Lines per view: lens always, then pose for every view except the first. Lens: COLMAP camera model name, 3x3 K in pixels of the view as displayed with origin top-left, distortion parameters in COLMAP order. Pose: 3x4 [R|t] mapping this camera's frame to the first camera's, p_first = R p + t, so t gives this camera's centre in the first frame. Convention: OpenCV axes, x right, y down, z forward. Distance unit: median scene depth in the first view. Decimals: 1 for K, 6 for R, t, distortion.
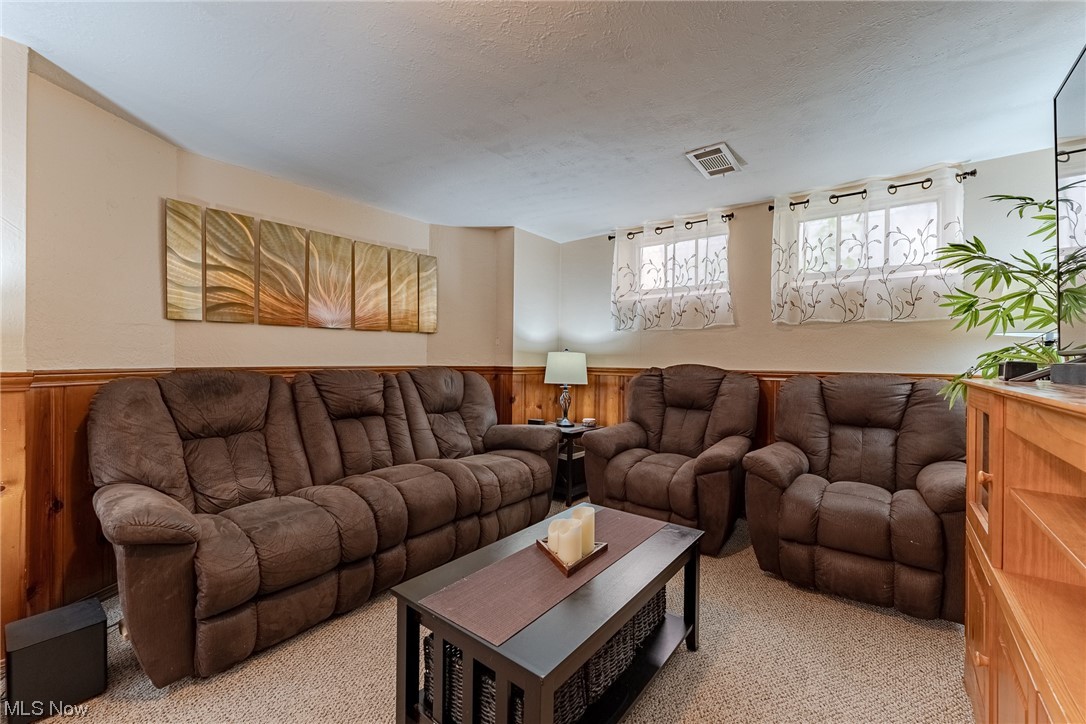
lens RADIAL K [[446.7, 0, 544.2], [0, 446.7, 366.4], [0, 0, 1]] dist [-0.001317, 0.002051]
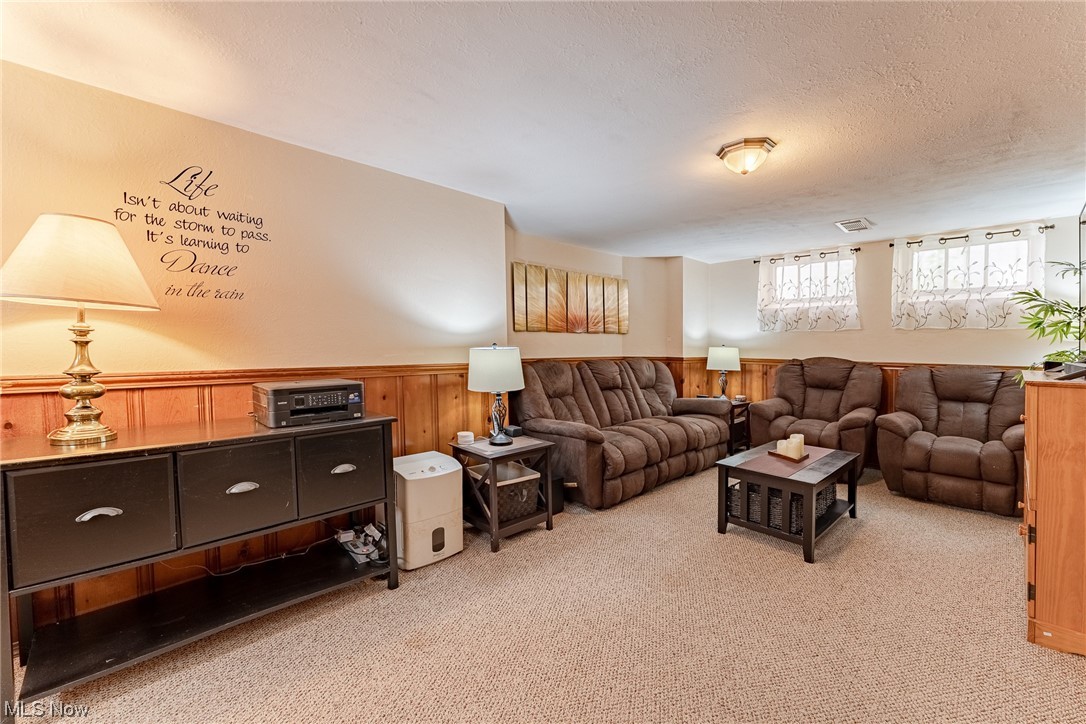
lens RADIAL K [[446.7, 0, 541.3], [0, 446.7, 352.7], [0, 0, 1]] dist [-0.001317, 0.002051]
pose [[0.988207, 0.004054, -0.153070, -0.418571], [-0.003693, 0.999990, 0.002646, -0.023710], [0.153079, -0.002050, 0.988212, -0.638938]]
